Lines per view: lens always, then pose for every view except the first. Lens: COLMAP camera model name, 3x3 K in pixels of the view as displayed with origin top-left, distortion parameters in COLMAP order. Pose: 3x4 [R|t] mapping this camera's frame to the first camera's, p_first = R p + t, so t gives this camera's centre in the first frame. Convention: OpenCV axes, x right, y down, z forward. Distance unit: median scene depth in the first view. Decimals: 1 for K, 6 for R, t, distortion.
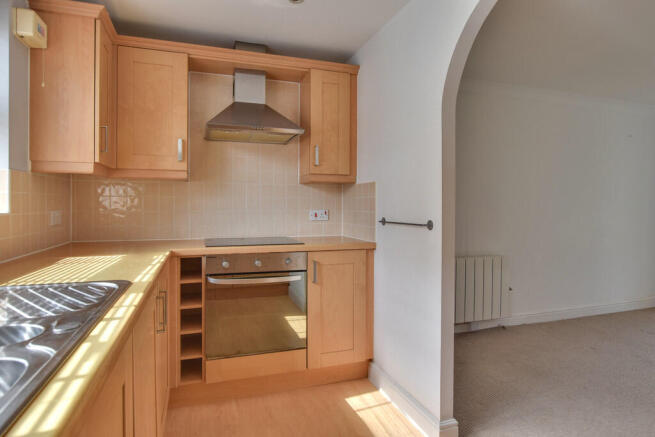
lens RADIAL K [[375.7, 0, 325.8], [0, 375.7, 214.2], [0, 0, 1]] dist [-0.021755, 0.007663]
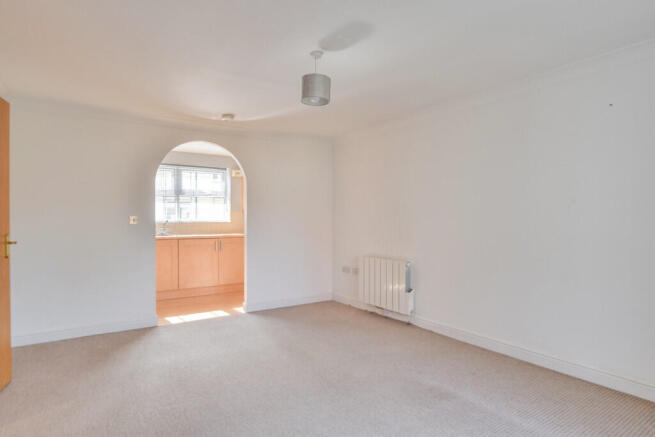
lens RADIAL K [[375.7, 0, 328.9], [0, 375.7, 219.3], [0, 0, 1]] dist [-0.021755, 0.007663]
pose [[0.265015, 0.001119, -0.964244, 1.615035], [-0.021373, 0.999760, -0.004714, -0.016578], [0.964007, 0.021858, 0.264976, 0.455826]]
